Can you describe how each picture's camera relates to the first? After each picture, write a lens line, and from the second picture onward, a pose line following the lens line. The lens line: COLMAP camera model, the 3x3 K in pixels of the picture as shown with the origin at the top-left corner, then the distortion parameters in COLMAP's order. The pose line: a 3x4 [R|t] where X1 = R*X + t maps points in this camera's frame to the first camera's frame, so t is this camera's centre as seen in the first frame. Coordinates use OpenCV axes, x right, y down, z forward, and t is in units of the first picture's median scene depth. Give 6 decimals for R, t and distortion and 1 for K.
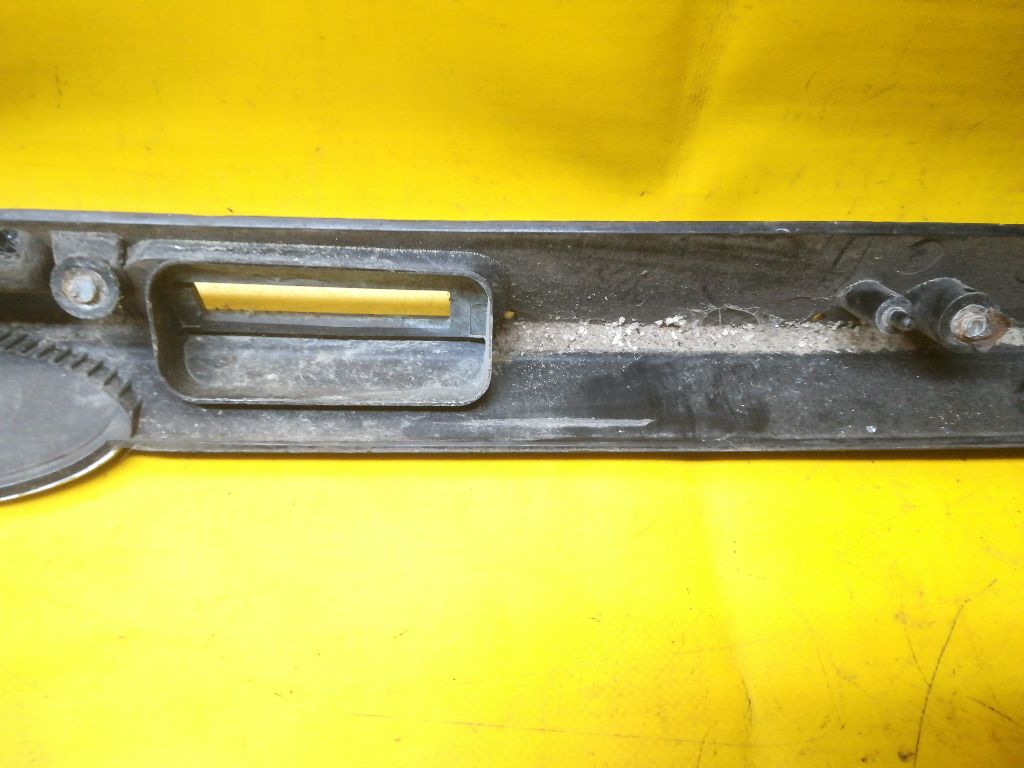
lens RADIAL K [[789.9, 0, 521.1], [0, 789.9, 385.7], [0, 0, 1]] dist [0.050007, -0.078742]
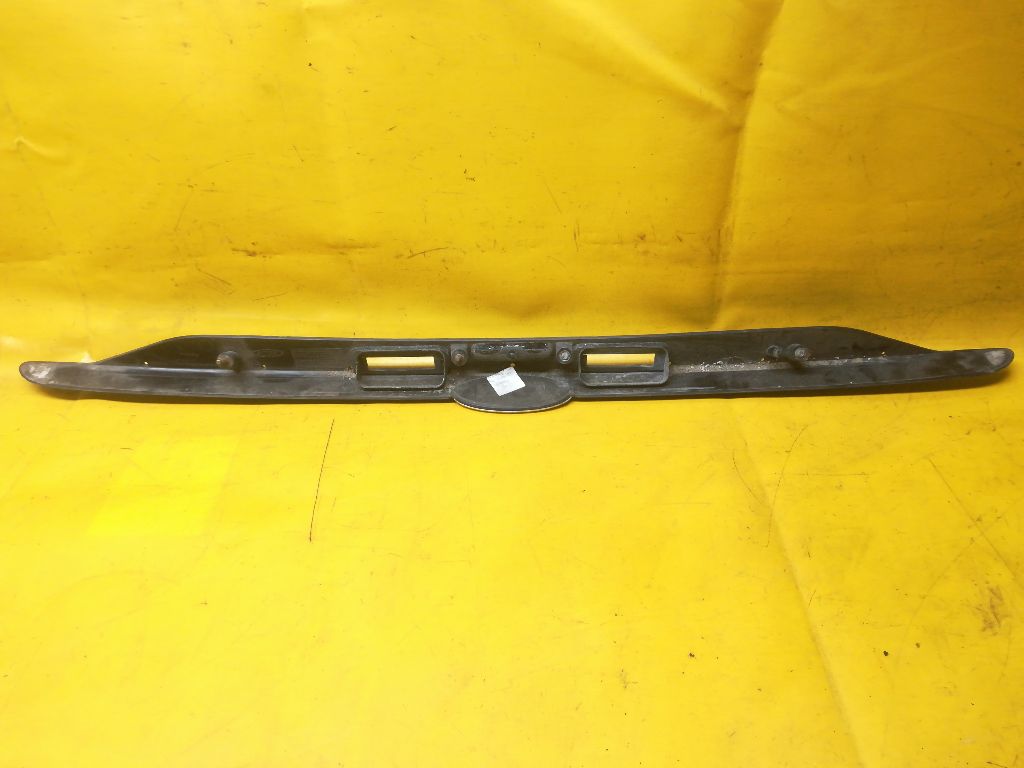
lens RADIAL K [[789.9, 0, 521.1], [0, 789.9, 385.7], [0, 0, 1]] dist [0.050007, -0.078742]
pose [[0.995092, -0.053696, -0.083113, -0.391862], [0.029523, 0.962809, -0.268564, 0.939589], [0.094442, 0.264792, 0.959670, -2.415433]]
